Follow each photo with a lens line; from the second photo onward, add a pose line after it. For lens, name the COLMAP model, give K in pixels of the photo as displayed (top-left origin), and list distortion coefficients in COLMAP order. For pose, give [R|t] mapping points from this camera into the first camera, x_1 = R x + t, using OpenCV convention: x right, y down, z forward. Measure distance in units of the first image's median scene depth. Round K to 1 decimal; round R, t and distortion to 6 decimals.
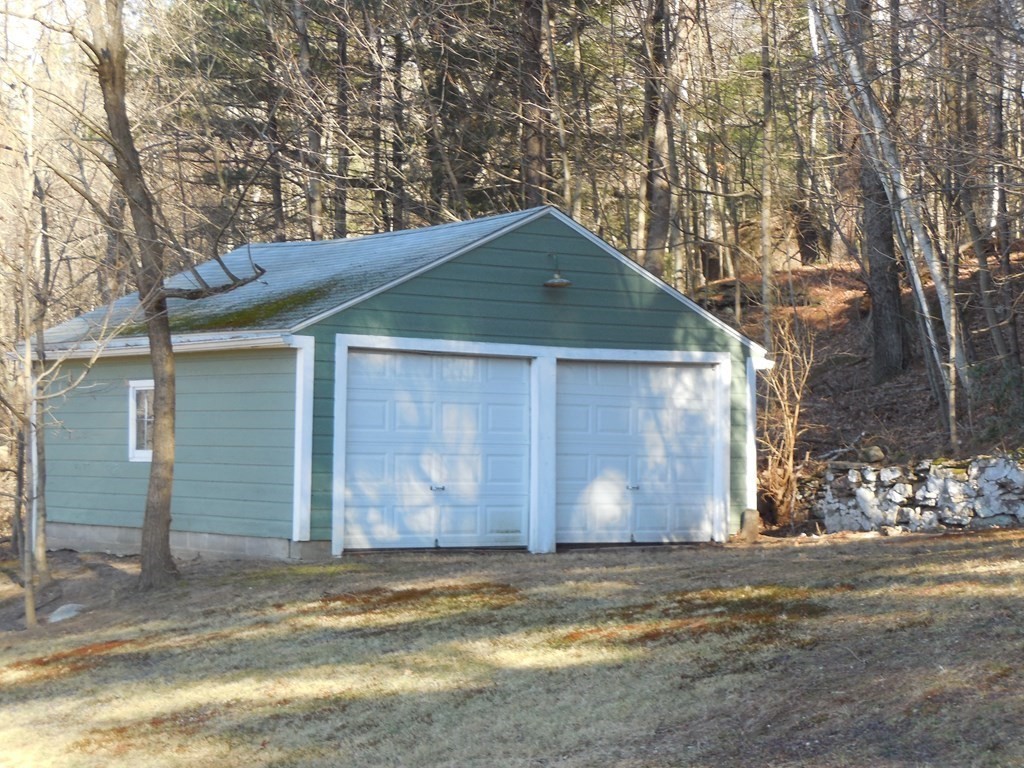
lens RADIAL K [[2407.3, 0, 512.2], [0, 2407.3, 384.5], [0, 0, 1]] dist [-0.034999, 0.000000]
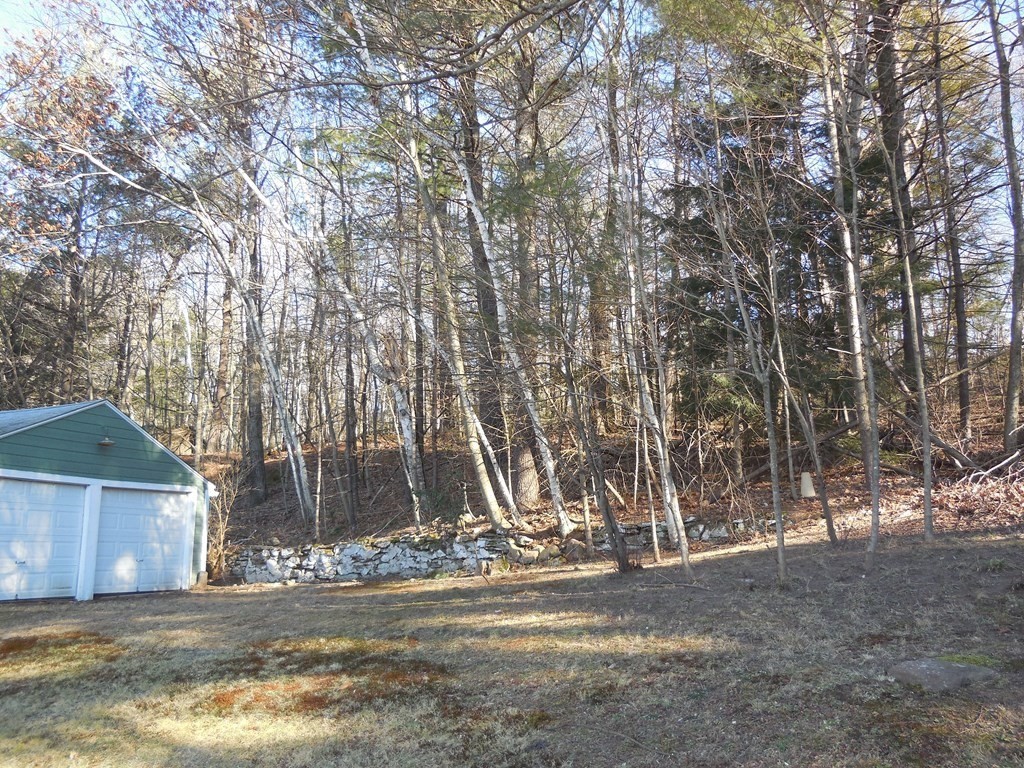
lens RADIAL K [[886.4, 0, 510.3], [0, 886.4, 376.5], [0, 0, 1]] dist [0.000895, 0.001192]
pose [[0.872132, 0.089964, 0.480929, -0.040334], [-0.014762, 0.987341, -0.157925, 0.008134], [-0.489049, 0.130632, 0.862419, 0.287387]]
